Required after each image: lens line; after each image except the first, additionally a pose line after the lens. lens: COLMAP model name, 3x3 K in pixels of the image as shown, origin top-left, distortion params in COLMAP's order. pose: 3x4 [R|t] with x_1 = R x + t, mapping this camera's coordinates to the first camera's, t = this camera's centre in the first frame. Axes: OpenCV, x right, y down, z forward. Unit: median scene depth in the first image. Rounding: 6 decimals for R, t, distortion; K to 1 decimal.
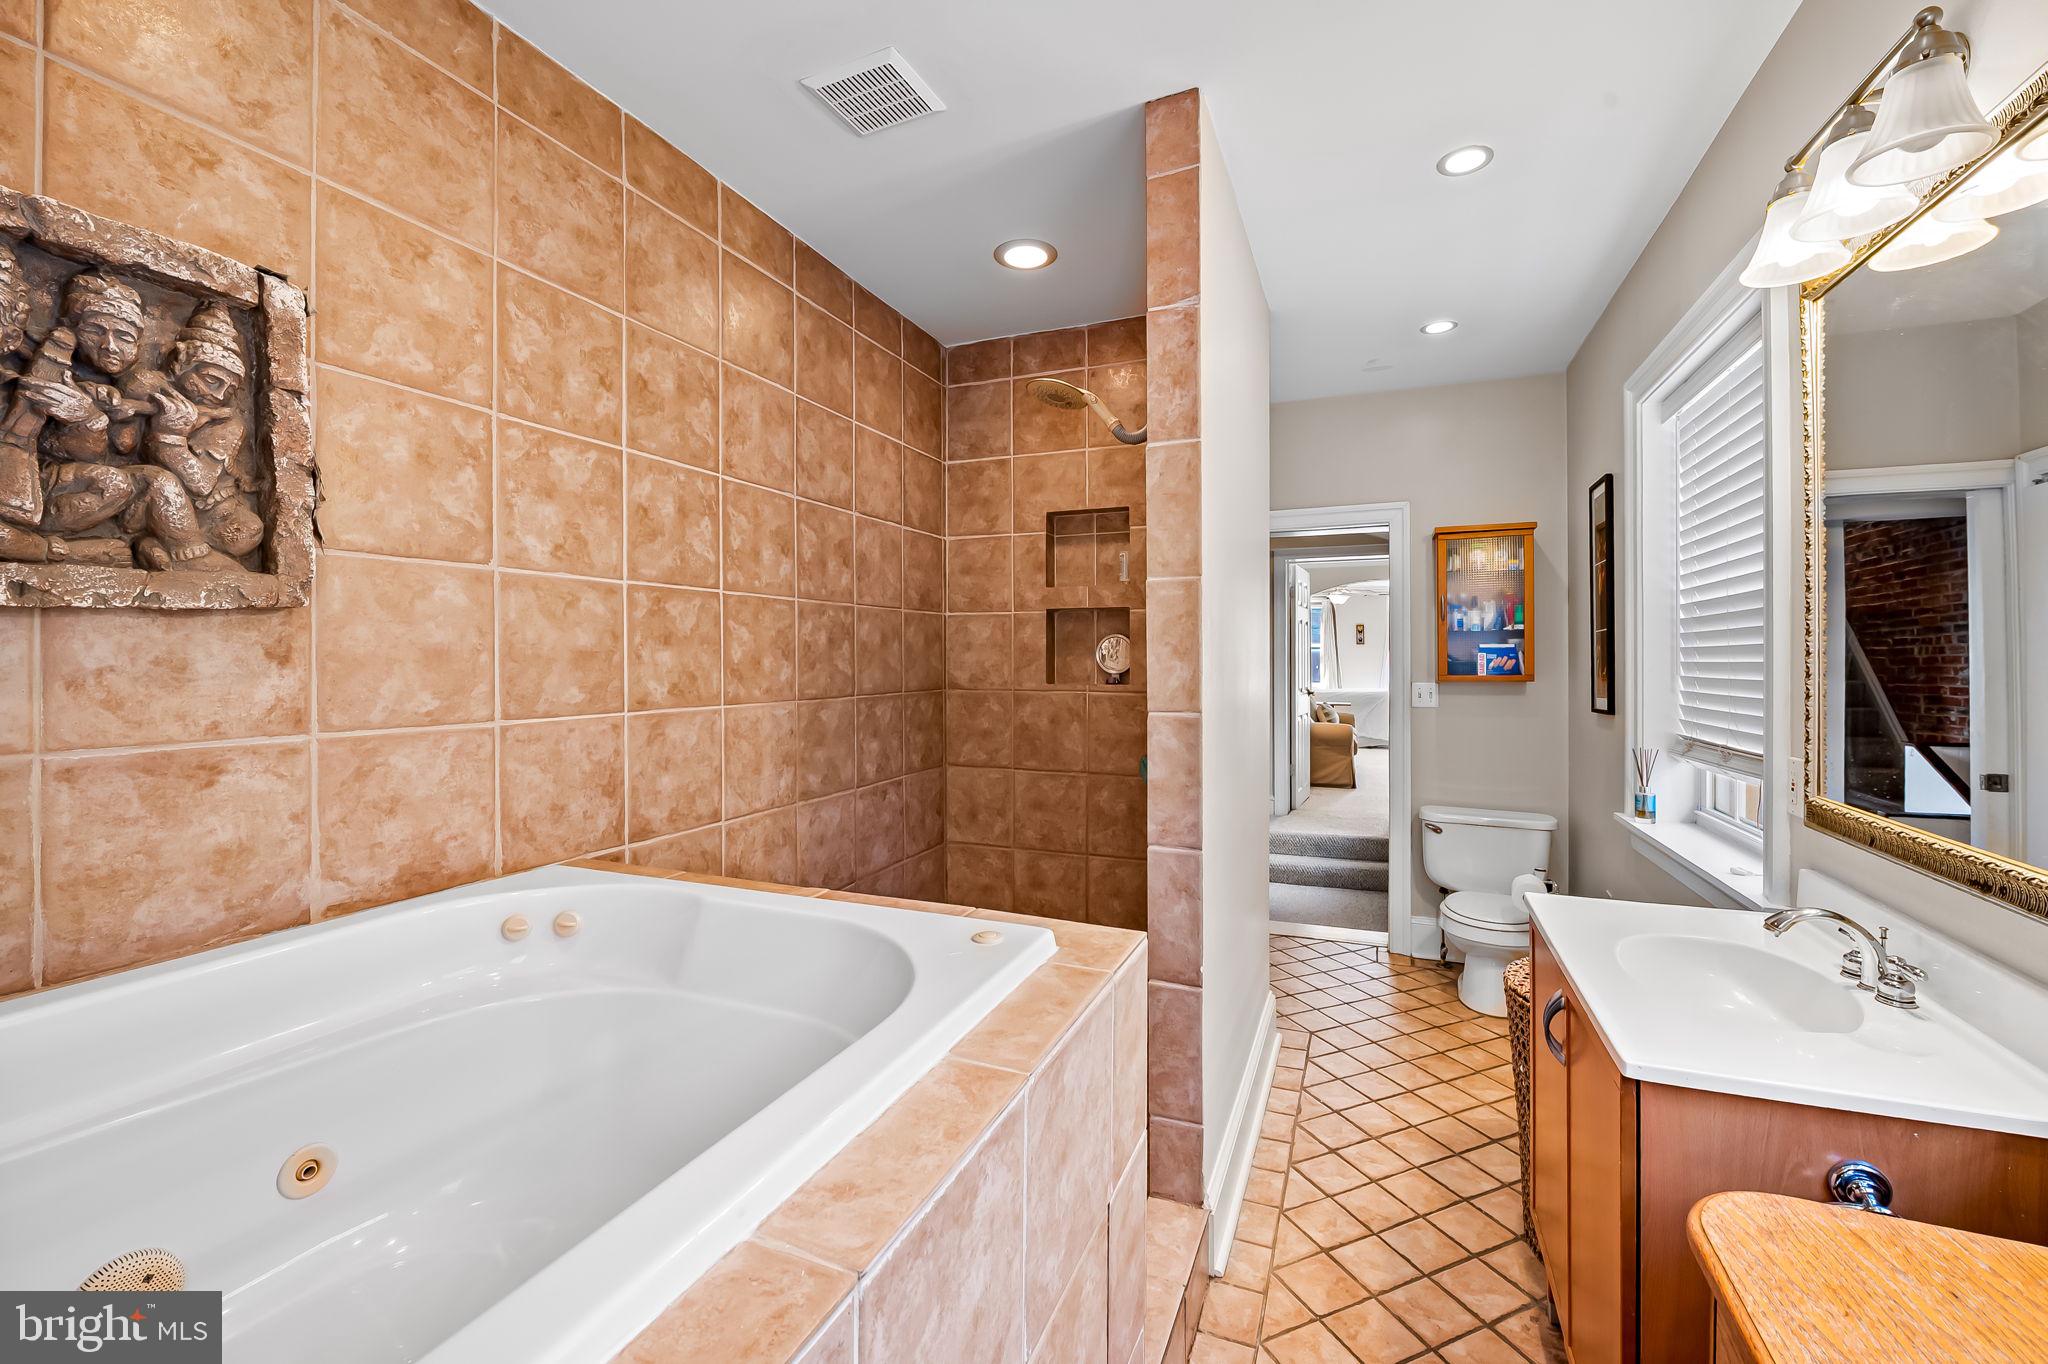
lens RADIAL K [[830.4, 0, 1028.9], [0, 830.4, 664.2], [0, 0, 1]] dist [-0.006833, -0.000760]
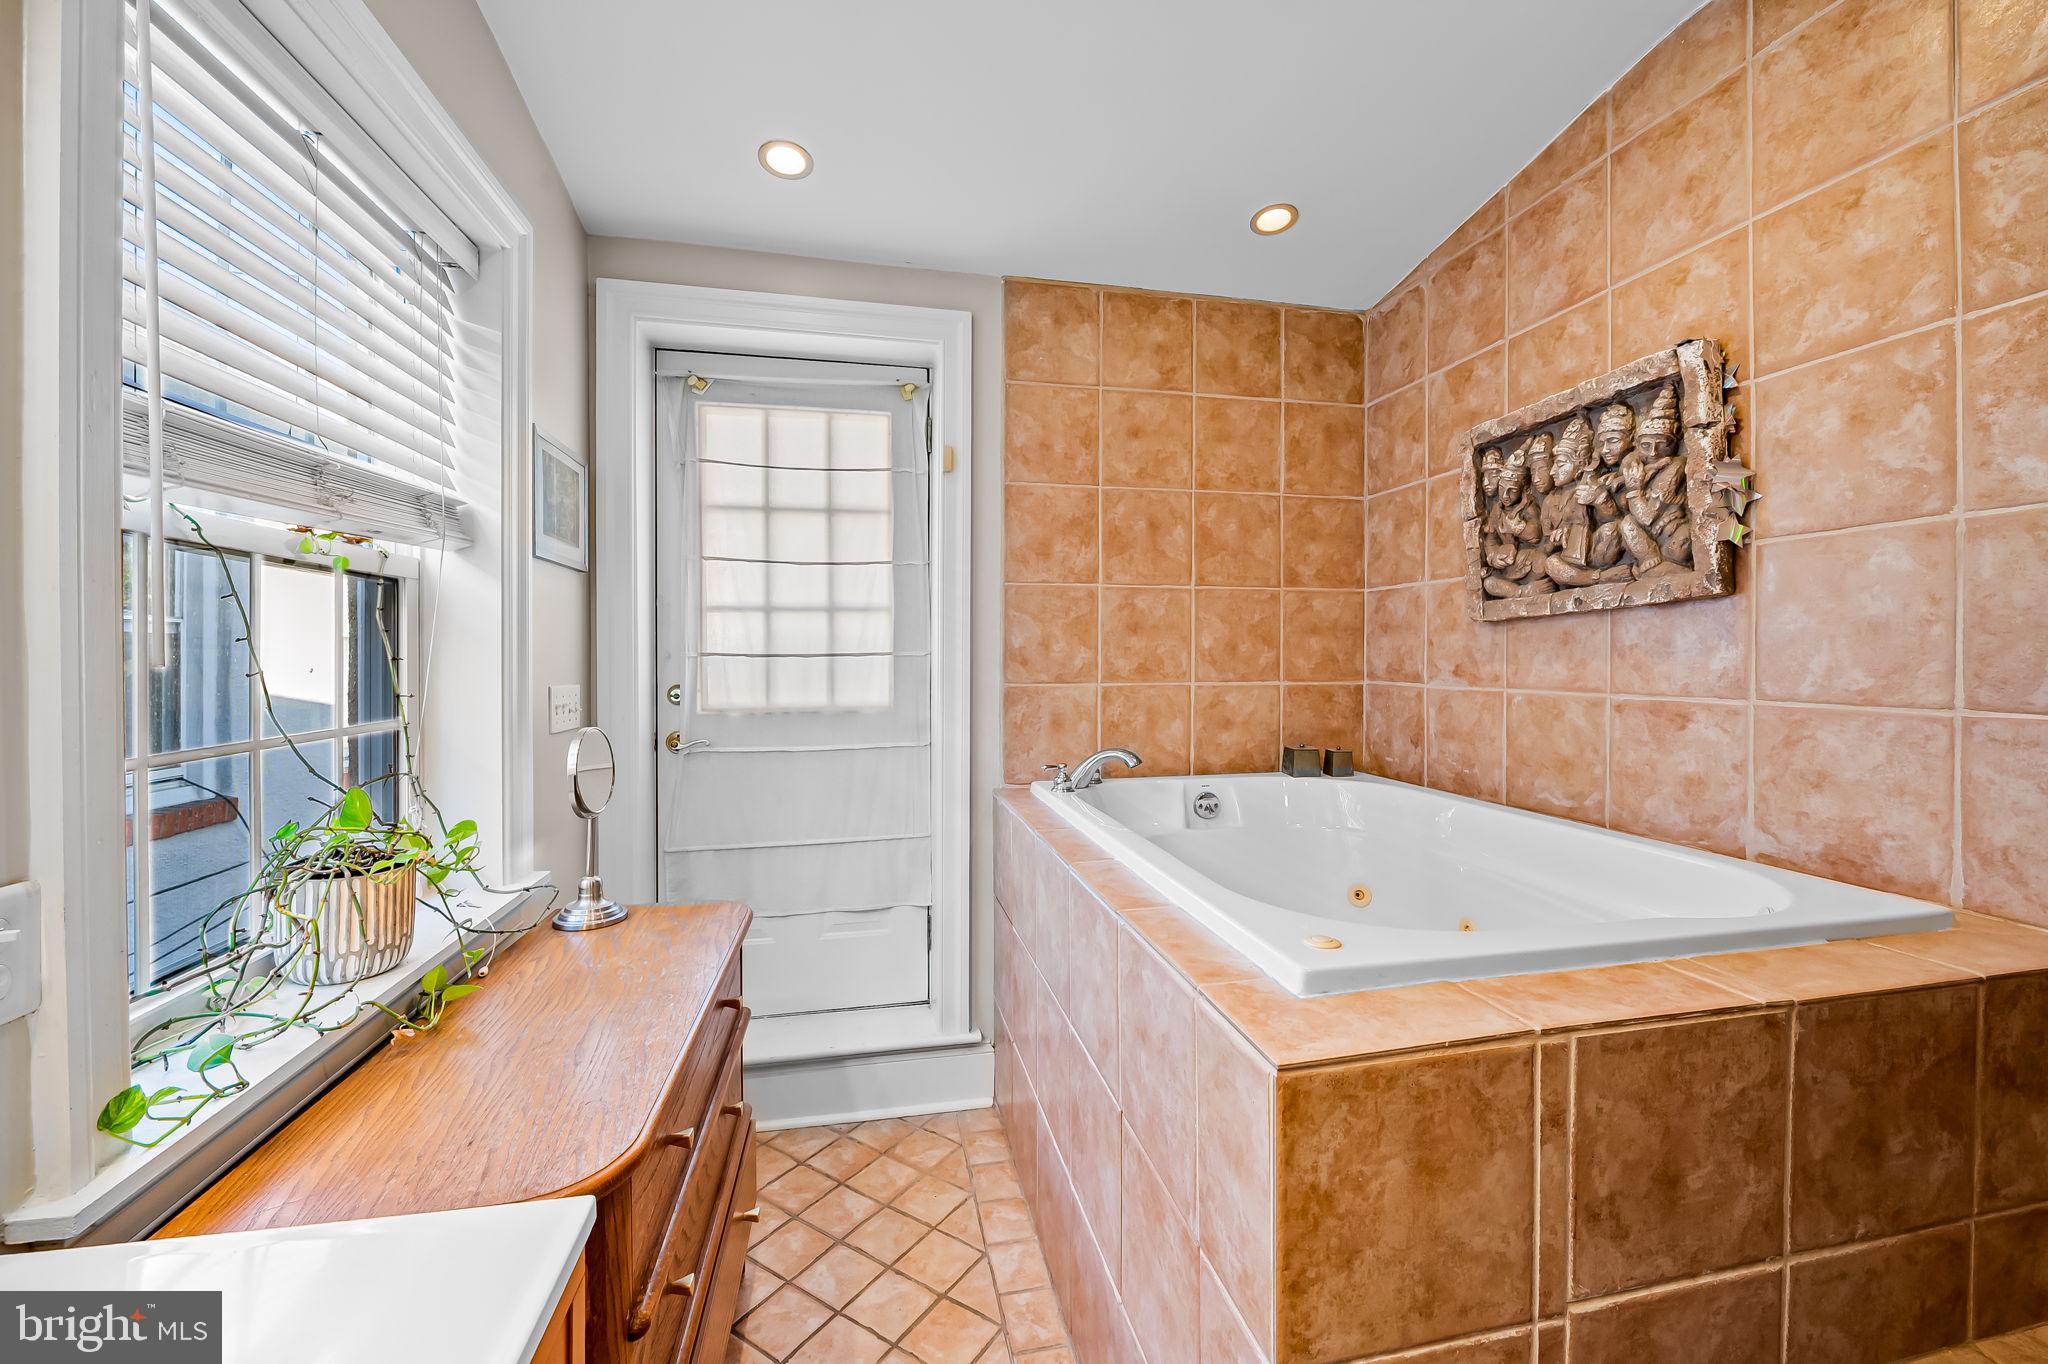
lens RADIAL K [[830.4, 0, 1027.4], [0, 830.4, 653.6], [0, 0, 1]] dist [-0.006833, -0.000760]
pose [[-0.825943, 0.003217, -0.563745, 0.584468], [0.003189, 0.999994, 0.001034, 0.012856], [0.563745, -0.000944, -0.825948, 1.274228]]
